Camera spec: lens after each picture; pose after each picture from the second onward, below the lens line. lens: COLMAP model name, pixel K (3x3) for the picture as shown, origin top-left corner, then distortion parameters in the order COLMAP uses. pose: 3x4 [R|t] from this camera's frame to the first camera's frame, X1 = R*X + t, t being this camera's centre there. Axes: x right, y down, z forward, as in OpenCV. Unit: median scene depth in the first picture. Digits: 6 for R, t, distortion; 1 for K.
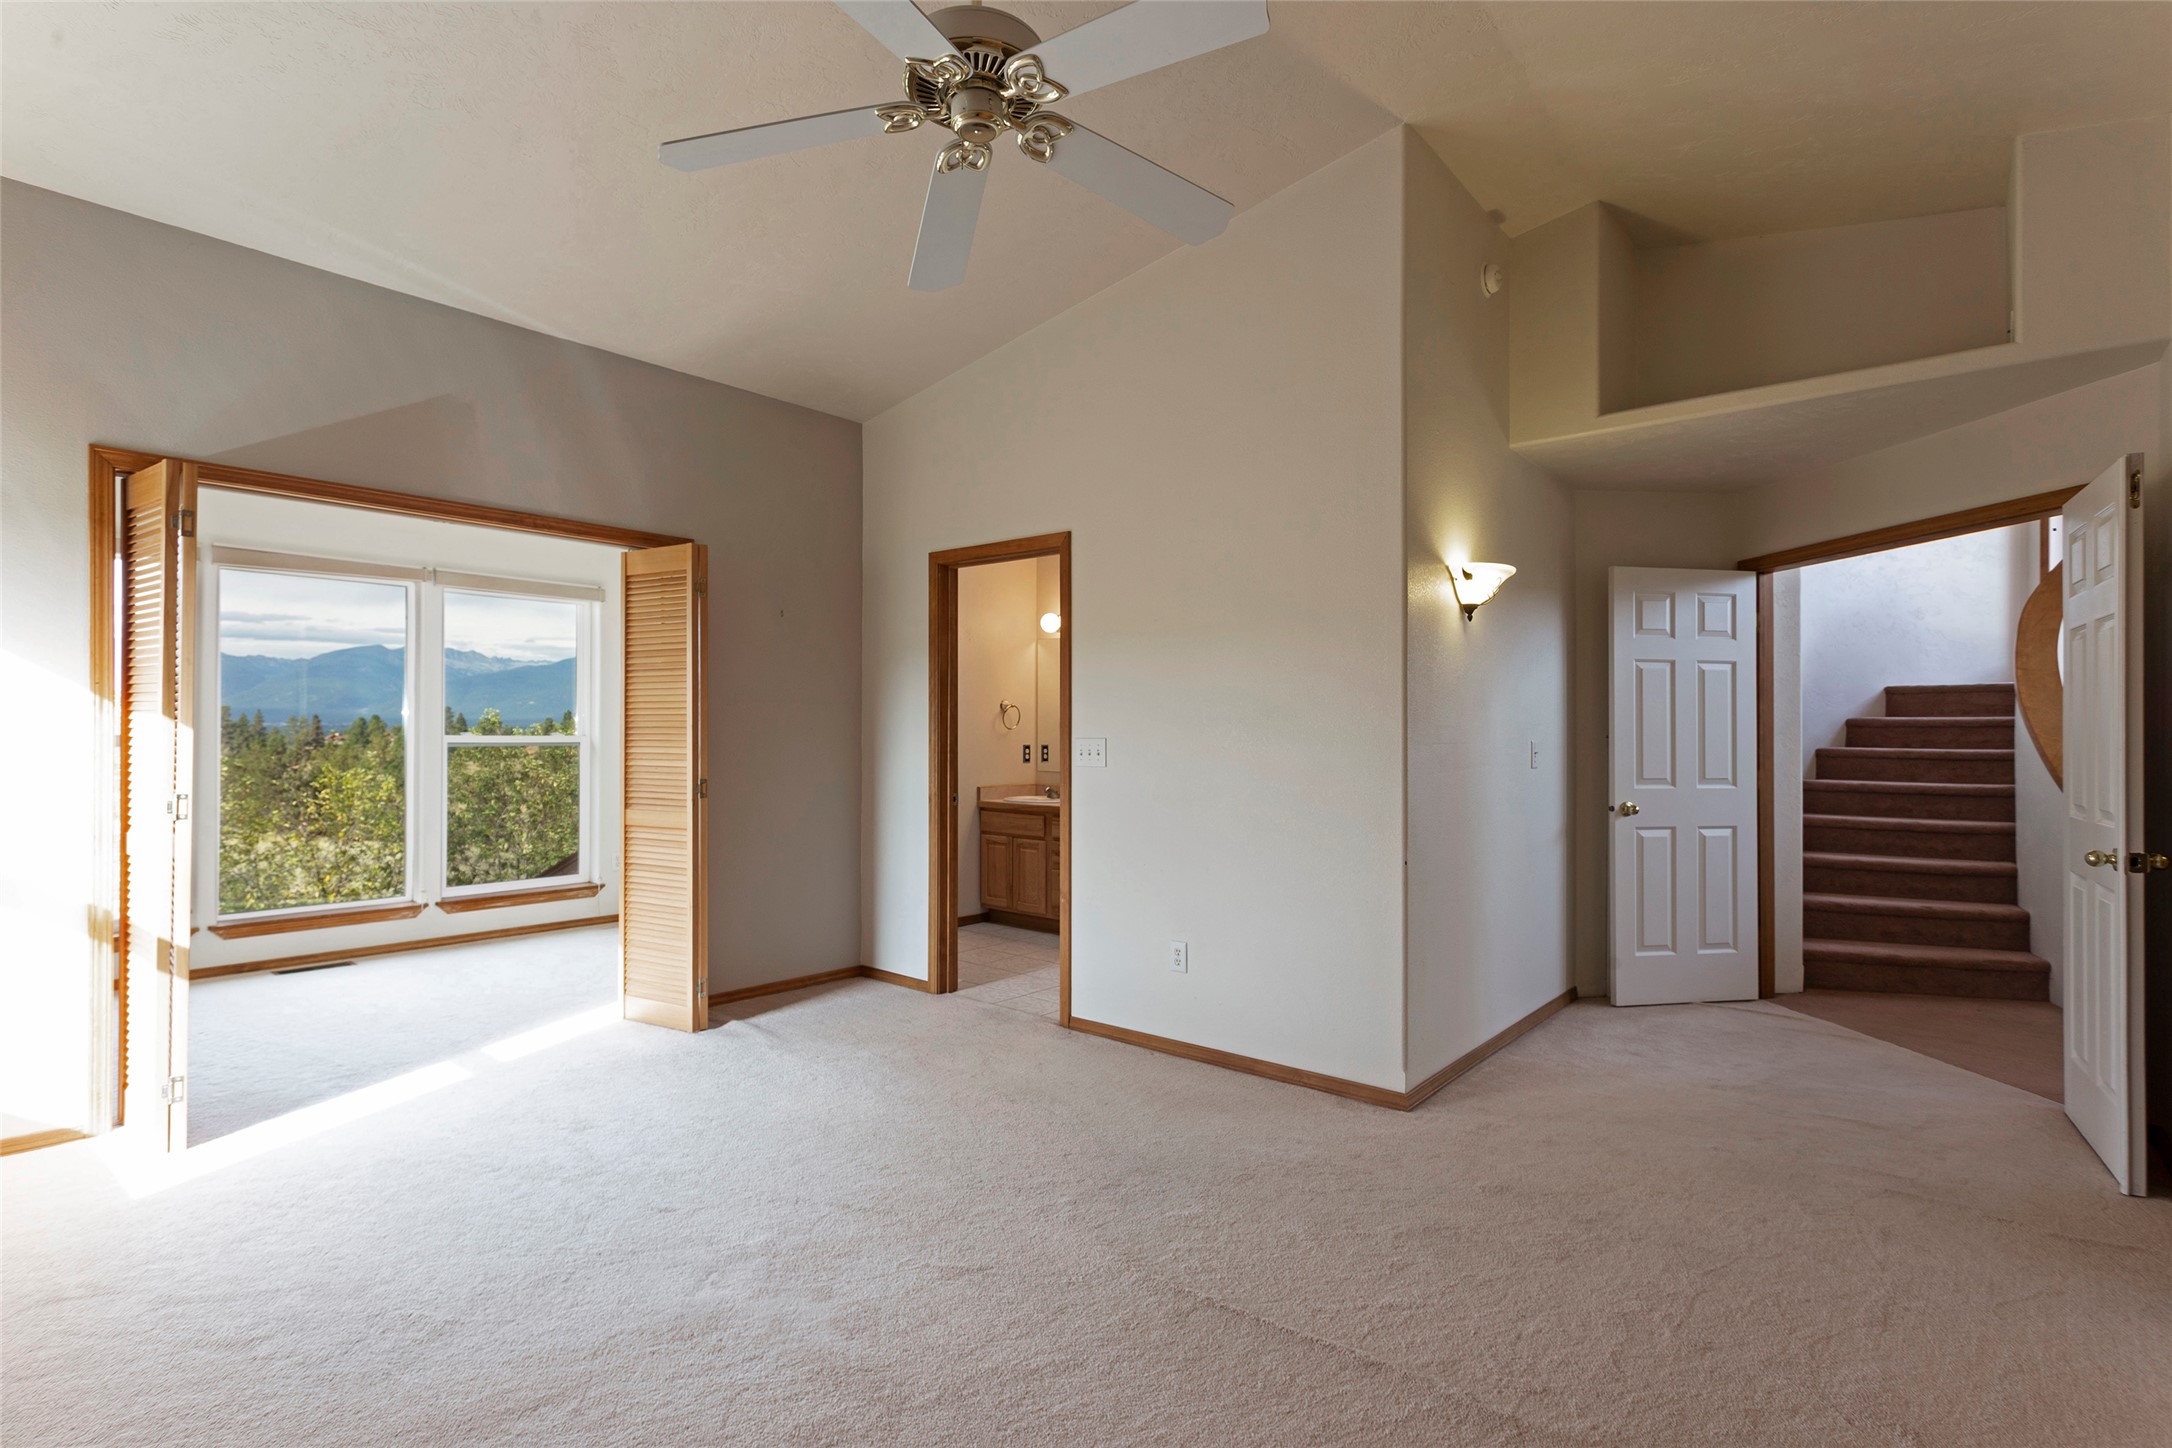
lens RADIAL K [[1035.9, 0, 1080.2], [0, 1035.9, 724.6], [0, 0, 1]] dist [-0.012551, -0.000406]
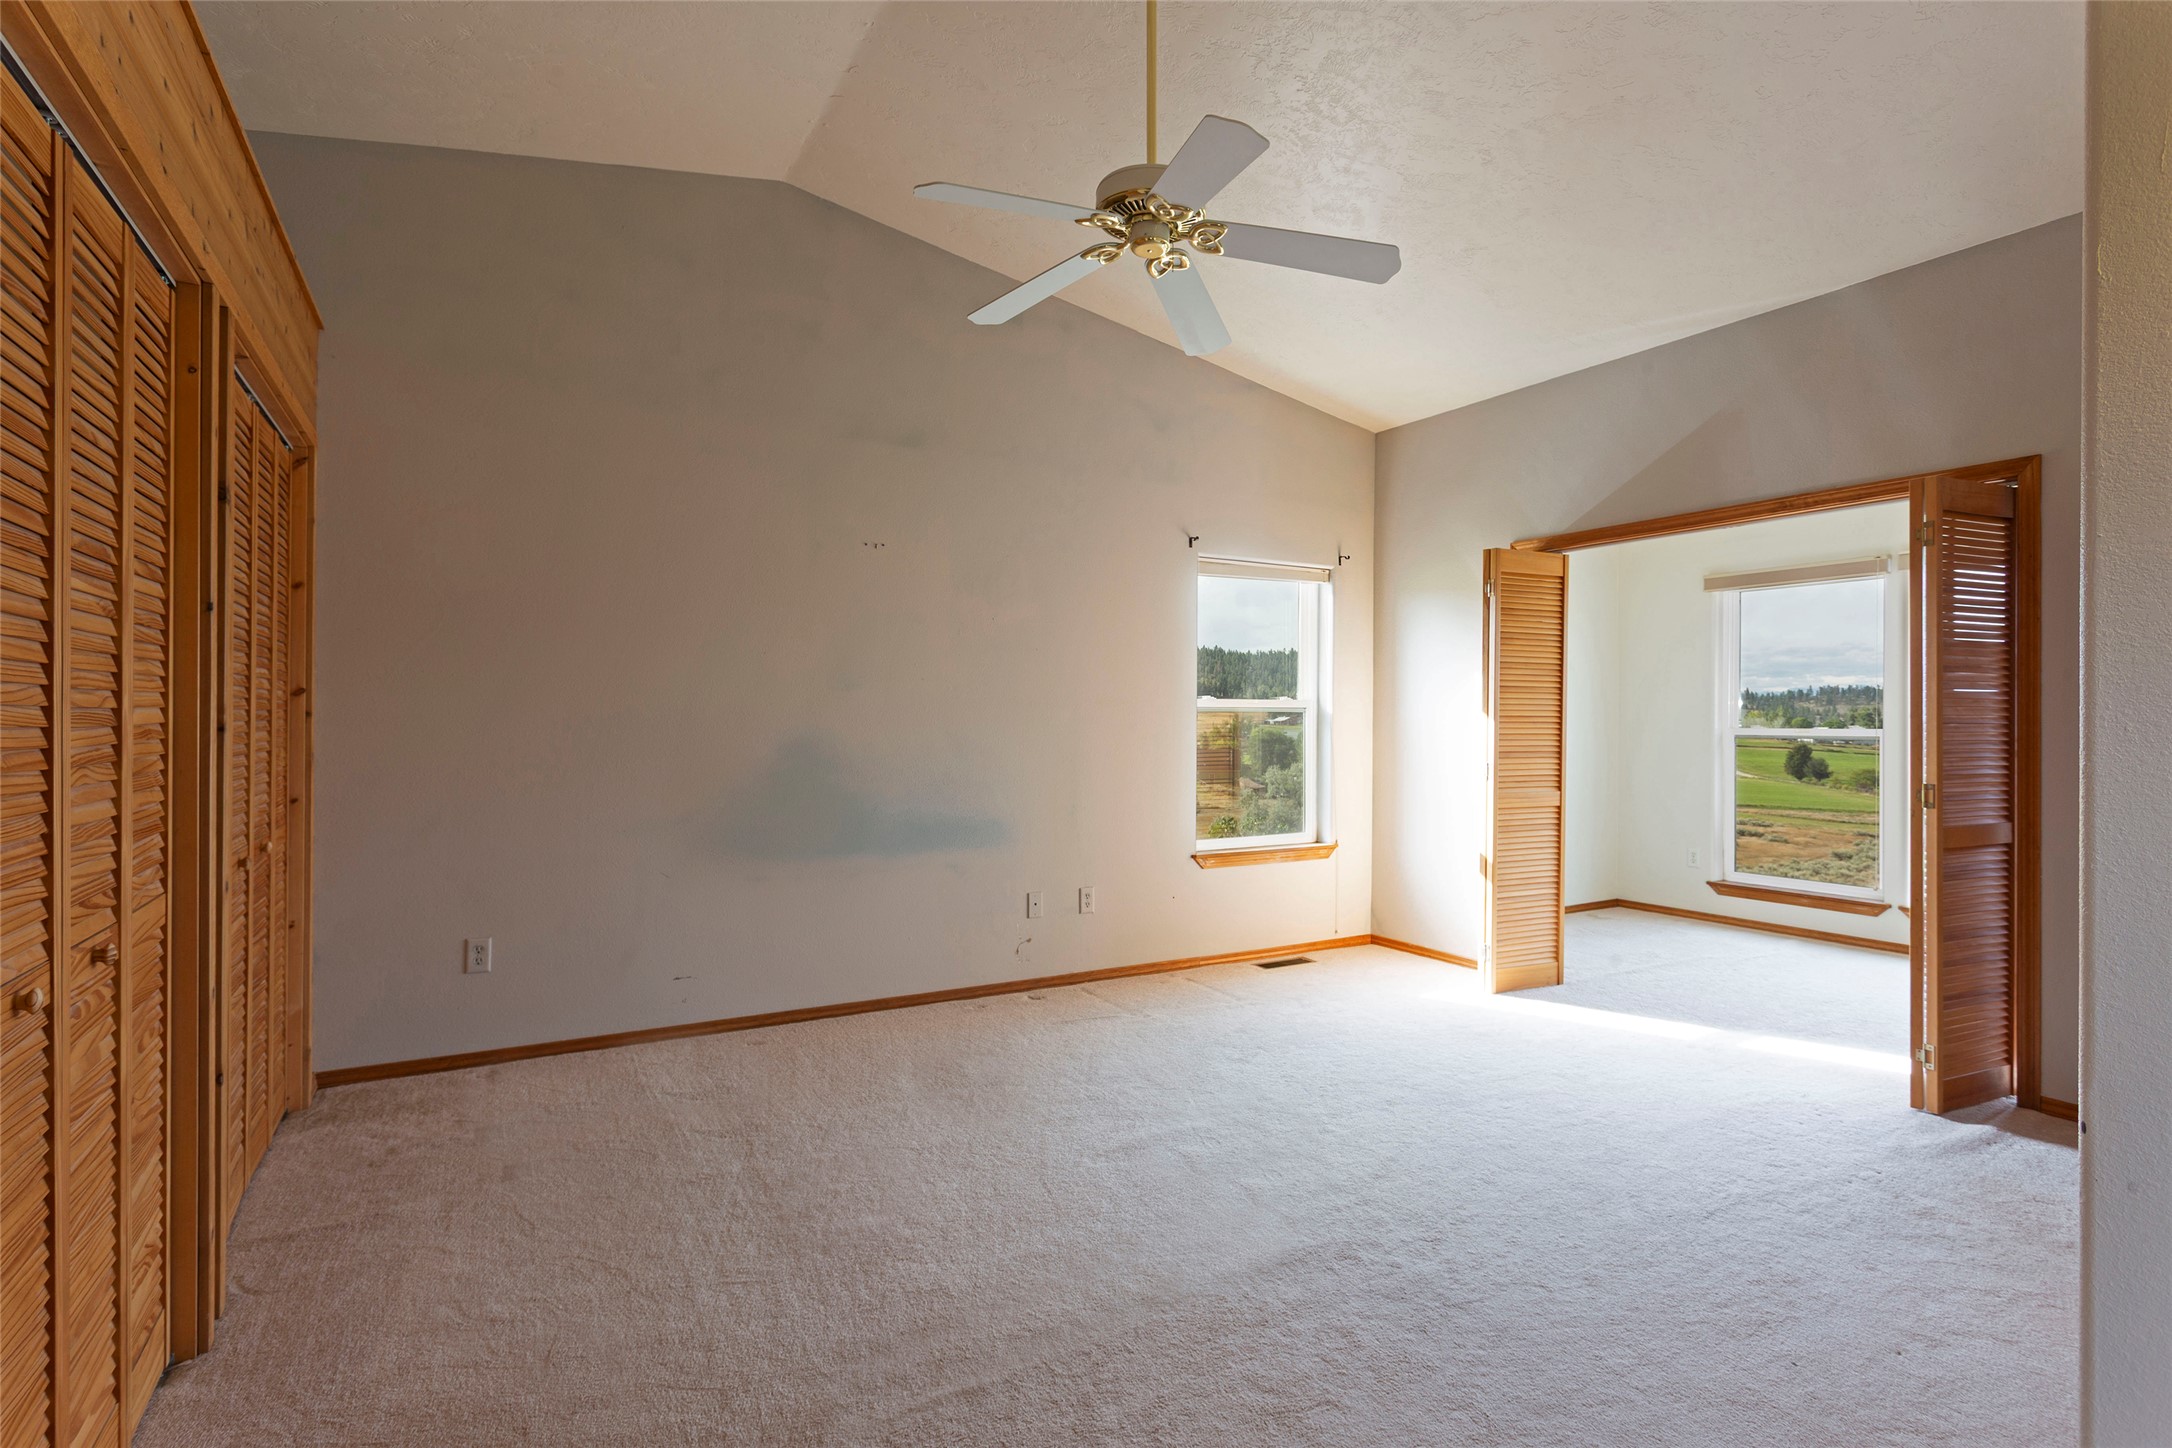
lens RADIAL K [[1035.9, 0, 1080.2], [0, 1035.9, 727.3], [0, 0, 1]] dist [-0.012551, -0.000406]
pose [[-0.335794, -0.003301, -0.941930, 0.595900], [-0.000204, 0.999994, -0.003432, 0.013606], [0.941936, -0.000960, -0.335792, 0.702918]]
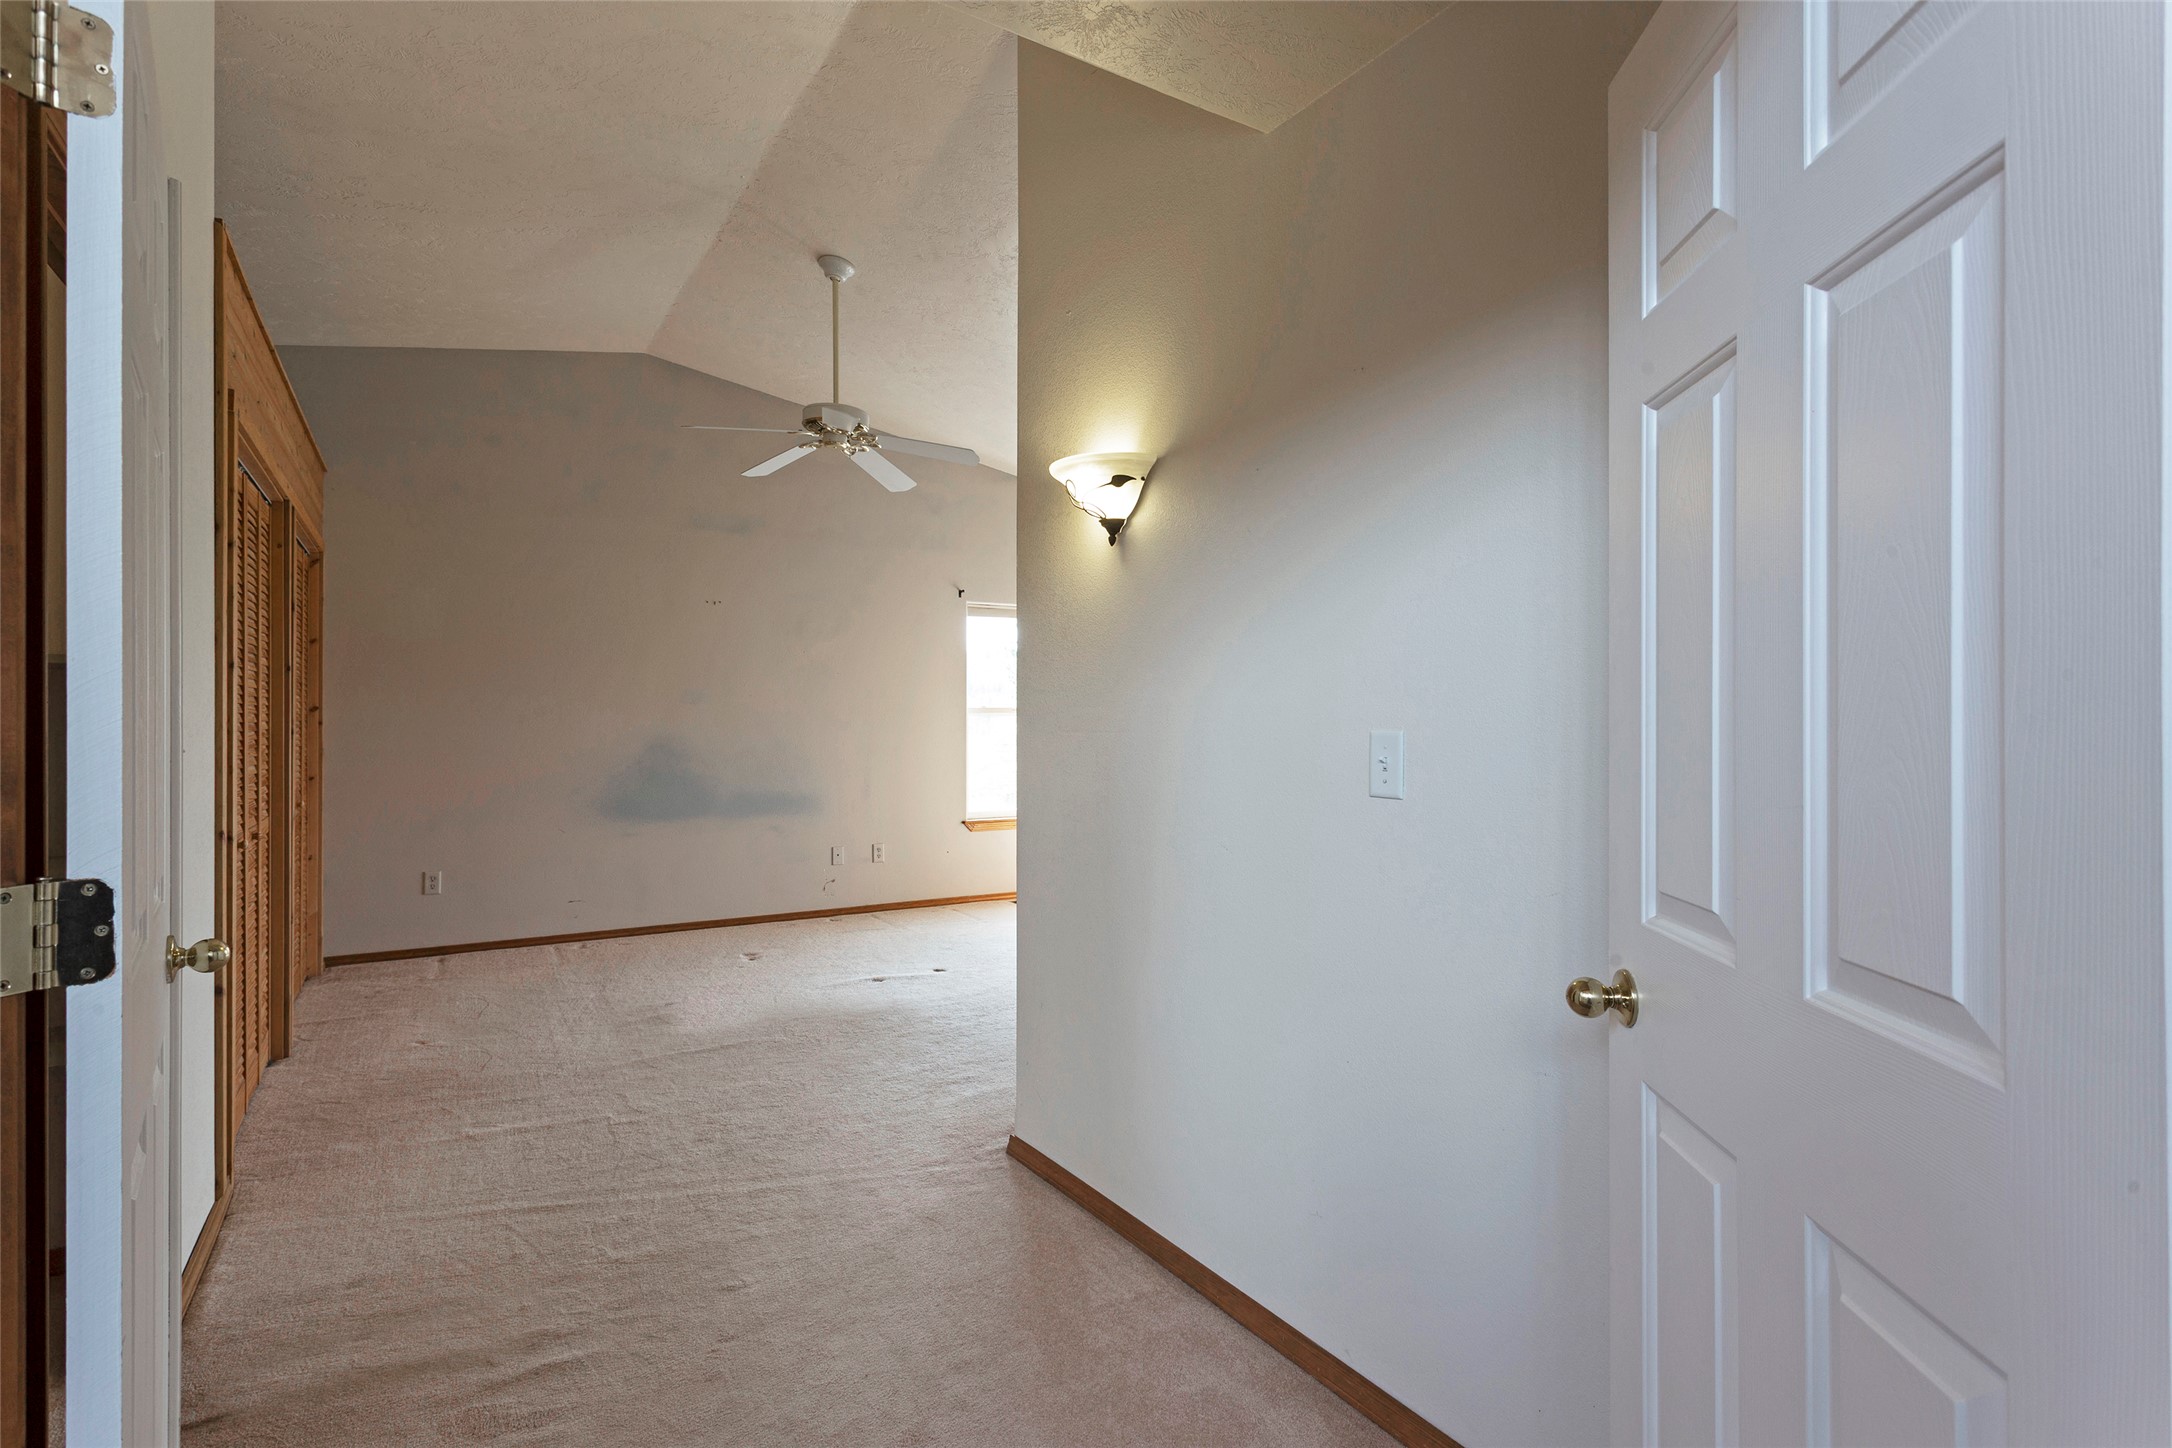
lens RADIAL K [[1035.9, 0, 1086.6], [0, 1035.9, 726.9], [0, 0, 1]] dist [-0.012551, -0.000406]
pose [[-0.297942, -0.003175, -0.954579, 0.947051], [0.006185, 0.999967, -0.005256, 0.017350], [0.954564, -0.007470, -0.297913, 1.115129]]
